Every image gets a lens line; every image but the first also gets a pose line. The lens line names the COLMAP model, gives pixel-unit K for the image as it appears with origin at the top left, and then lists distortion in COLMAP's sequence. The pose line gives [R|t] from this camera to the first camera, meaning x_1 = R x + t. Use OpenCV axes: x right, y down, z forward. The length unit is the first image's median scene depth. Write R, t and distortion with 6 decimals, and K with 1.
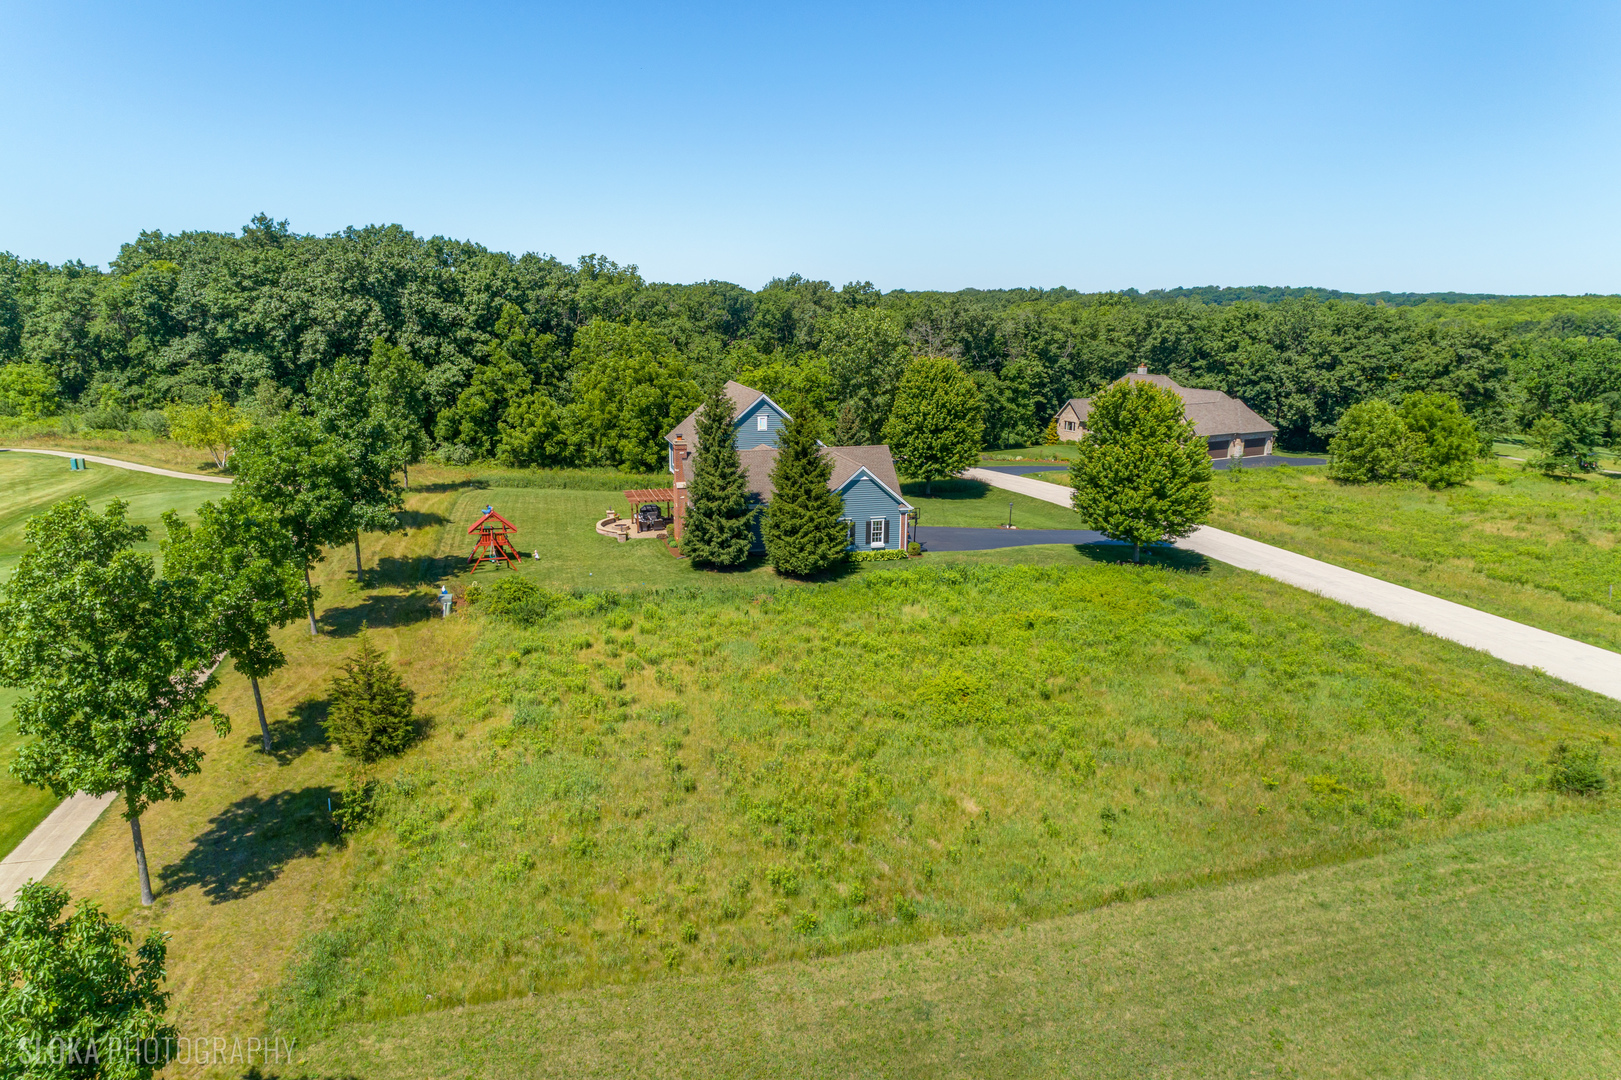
lens RADIAL K [[1125.9, 0, 750.5], [0, 1125.9, 573.1], [0, 0, 1]] dist [0.008777, 0.004885]
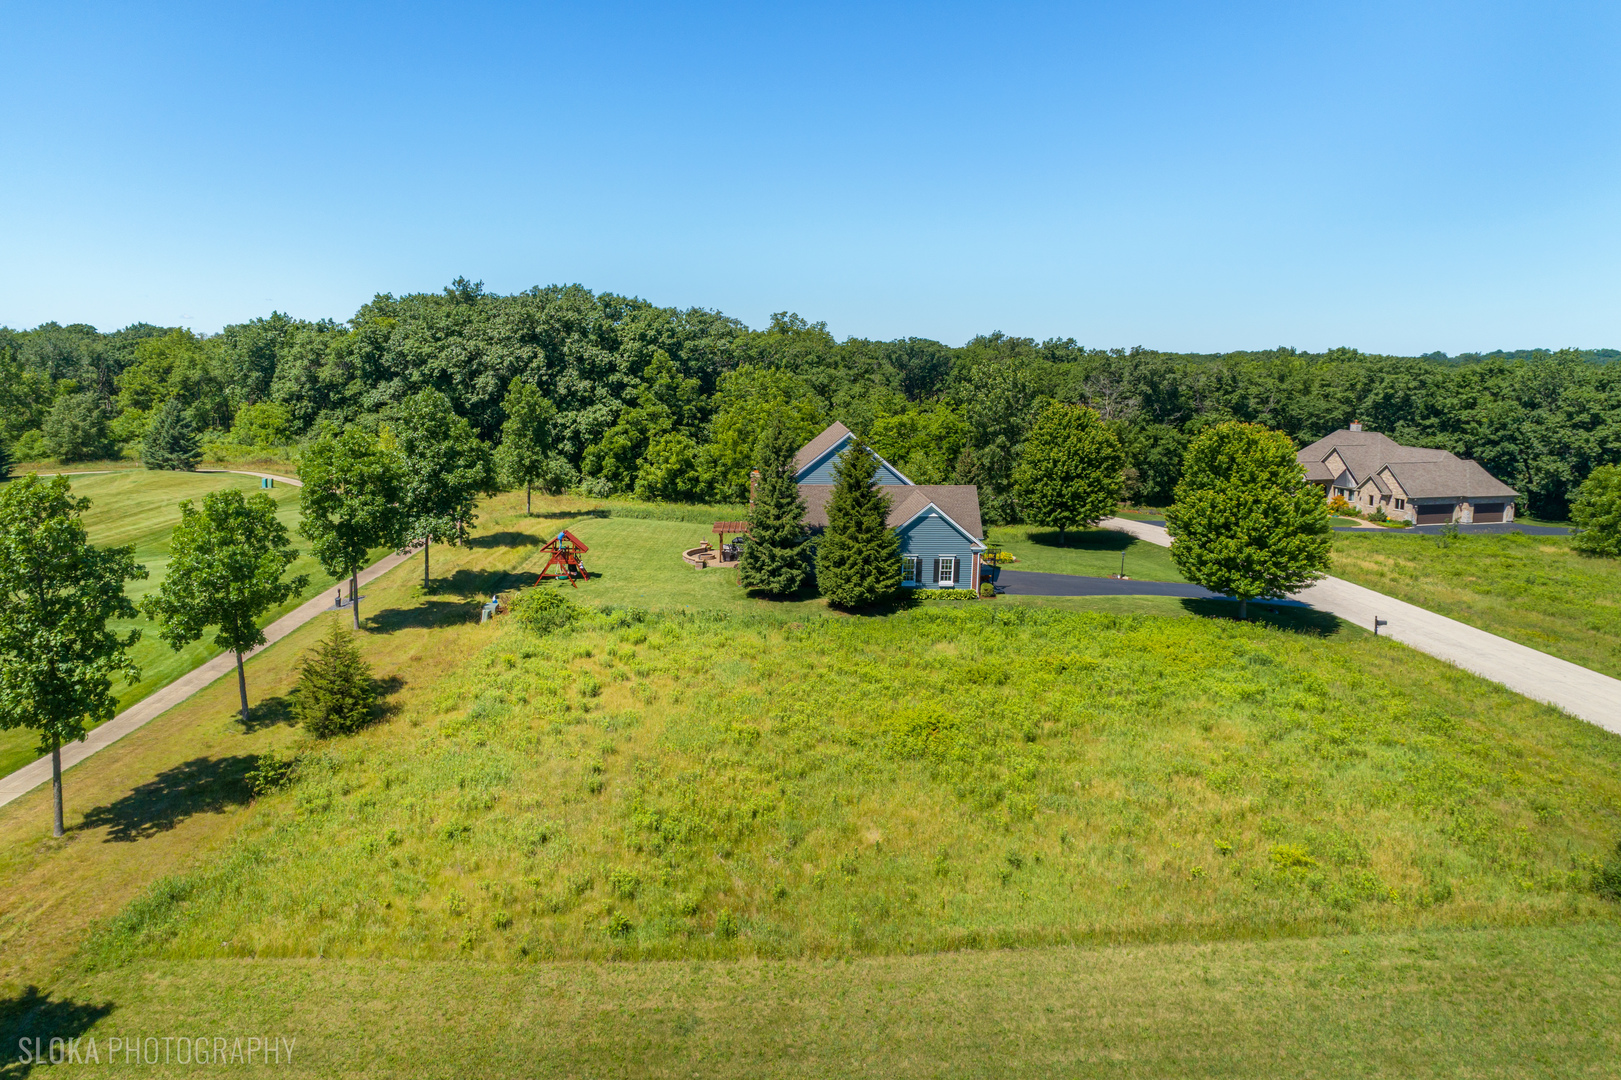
lens RADIAL K [[1125.9, 0, 756.5], [0, 1125.9, 439.8], [0, 0, 1]] dist [0.008777, 0.004885]
pose [[0.971641, 0.017368, -0.235824, 0.178072], [-0.057507, 0.984713, -0.164418, 0.021932], [0.229363, 0.173316, 0.957786, 0.004672]]
